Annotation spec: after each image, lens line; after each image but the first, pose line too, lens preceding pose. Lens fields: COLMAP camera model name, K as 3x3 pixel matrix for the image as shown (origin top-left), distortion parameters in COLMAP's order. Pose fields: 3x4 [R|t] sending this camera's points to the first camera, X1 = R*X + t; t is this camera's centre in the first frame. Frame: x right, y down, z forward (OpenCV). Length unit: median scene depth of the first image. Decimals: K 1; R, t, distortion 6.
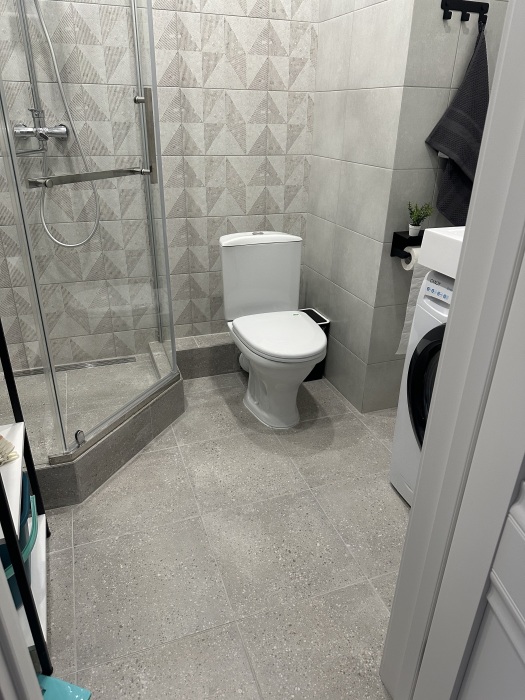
lens RADIAL K [[484.4, 0, 262.5], [0, 484.4, 350.0], [0, 0, 1]] dist [0.089149, -0.114226]
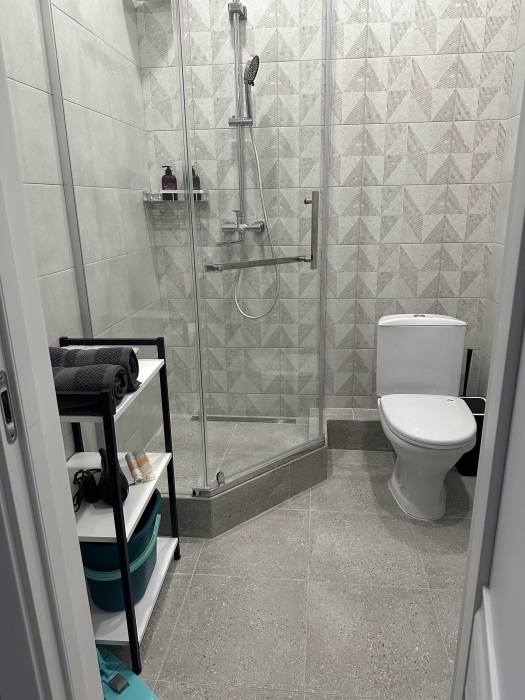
lens RADIAL K [[477.7, 0, 262.5], [0, 477.7, 350.0], [0, 0, 1]] dist [0.119130, -0.157537]
pose [[0.903522, 0.092920, -0.418347, 0.121041], [-0.155847, 0.980613, -0.118783, 0.000649], [0.399199, 0.172521, 0.900487, -0.025476]]
